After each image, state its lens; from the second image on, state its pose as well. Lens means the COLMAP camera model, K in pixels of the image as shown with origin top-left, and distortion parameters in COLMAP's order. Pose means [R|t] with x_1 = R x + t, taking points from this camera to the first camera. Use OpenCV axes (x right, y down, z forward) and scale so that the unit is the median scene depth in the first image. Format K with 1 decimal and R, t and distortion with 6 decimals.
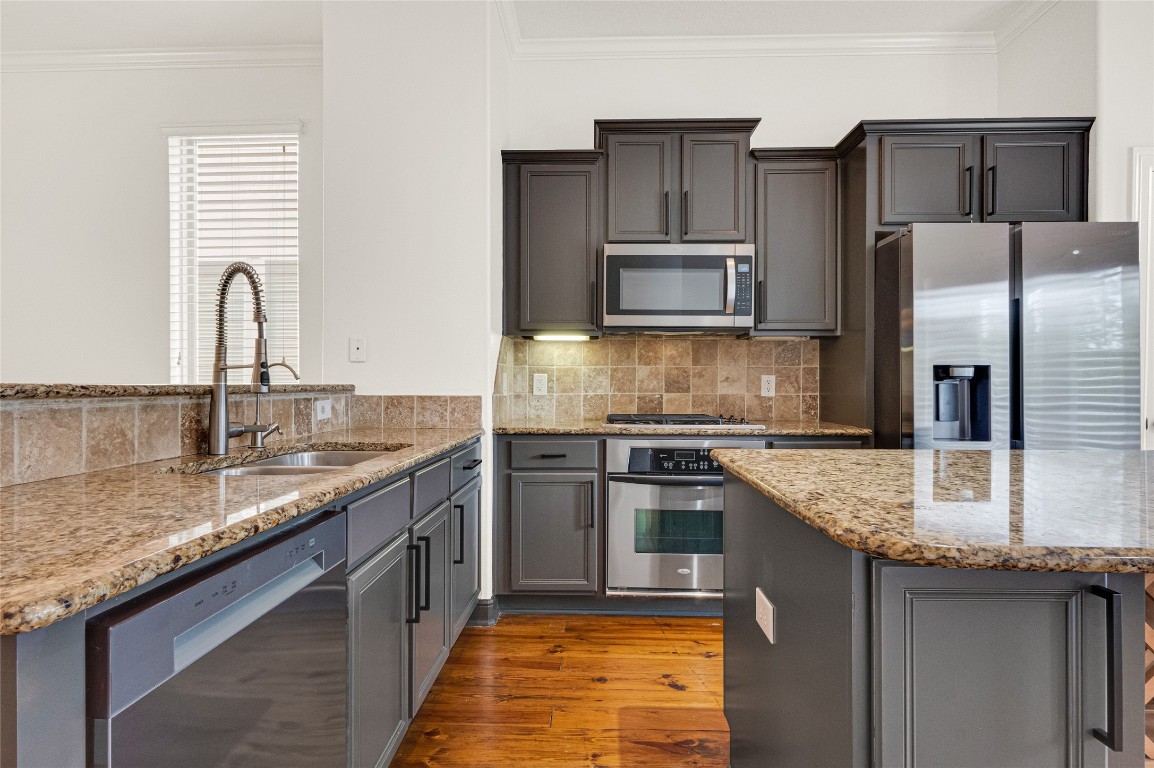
lens RADIAL K [[593.8, 0, 574.8], [0, 593.8, 386.9], [0, 0, 1]] dist [0.001706, 0.000102]
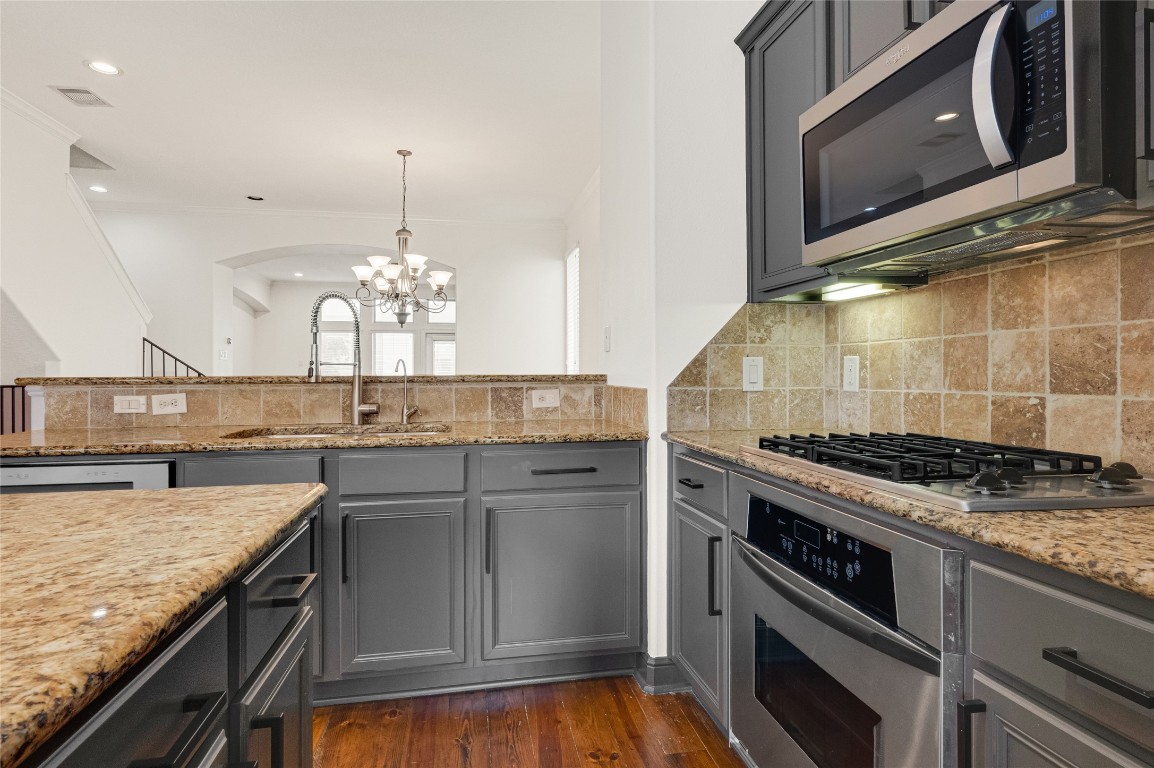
lens RADIAL K [[610.1, 0, 577.1], [0, 610.1, 374.7], [0, 0, 1]] dist [0.005695, -0.000211]
pose [[0.229912, -0.000792, -0.973211, 0.539717], [0.001381, 0.999999, -0.000487, -0.003491], [0.973210, -0.001232, 0.229913, 0.661400]]
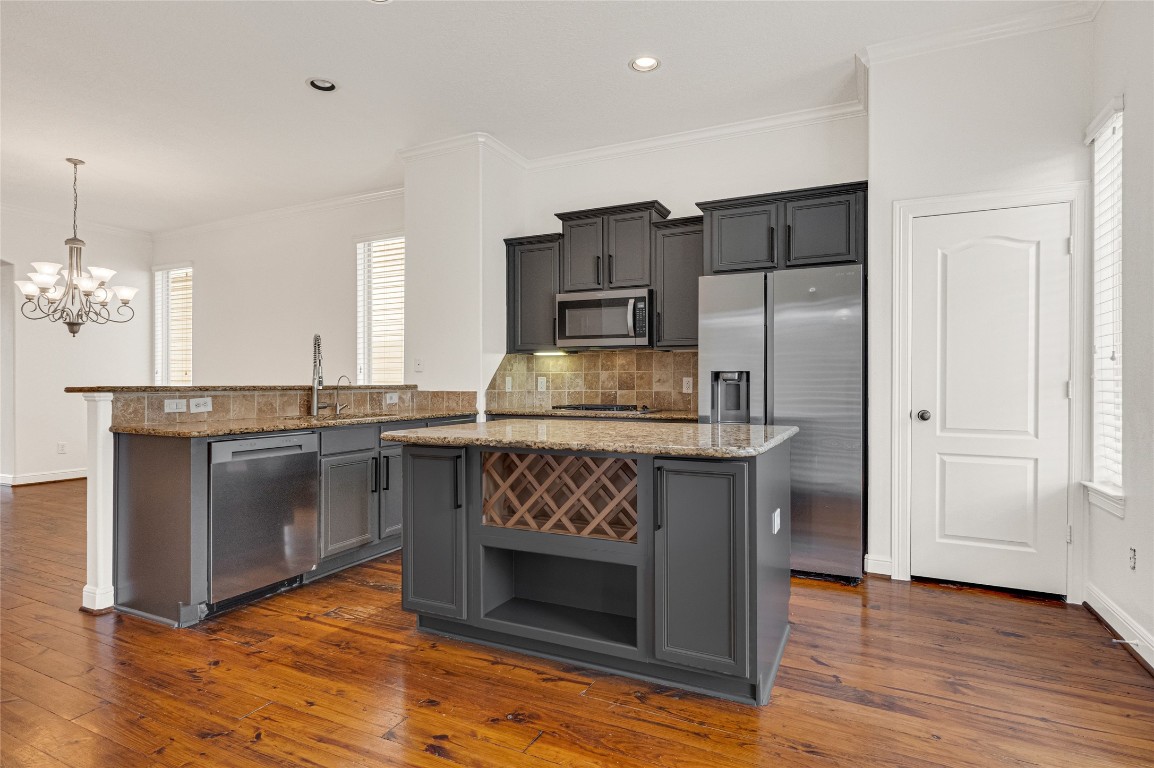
lens RADIAL K [[593.8, 0, 574.8], [0, 593.8, 386.9], [0, 0, 1]] dist [0.001706, 0.000102]
pose [[0.913610, 0.000656, -0.406591, 0.715335], [0.000872, 0.999993, 0.003572, -0.003195], [0.406591, -0.003618, 0.913603, -0.396493]]
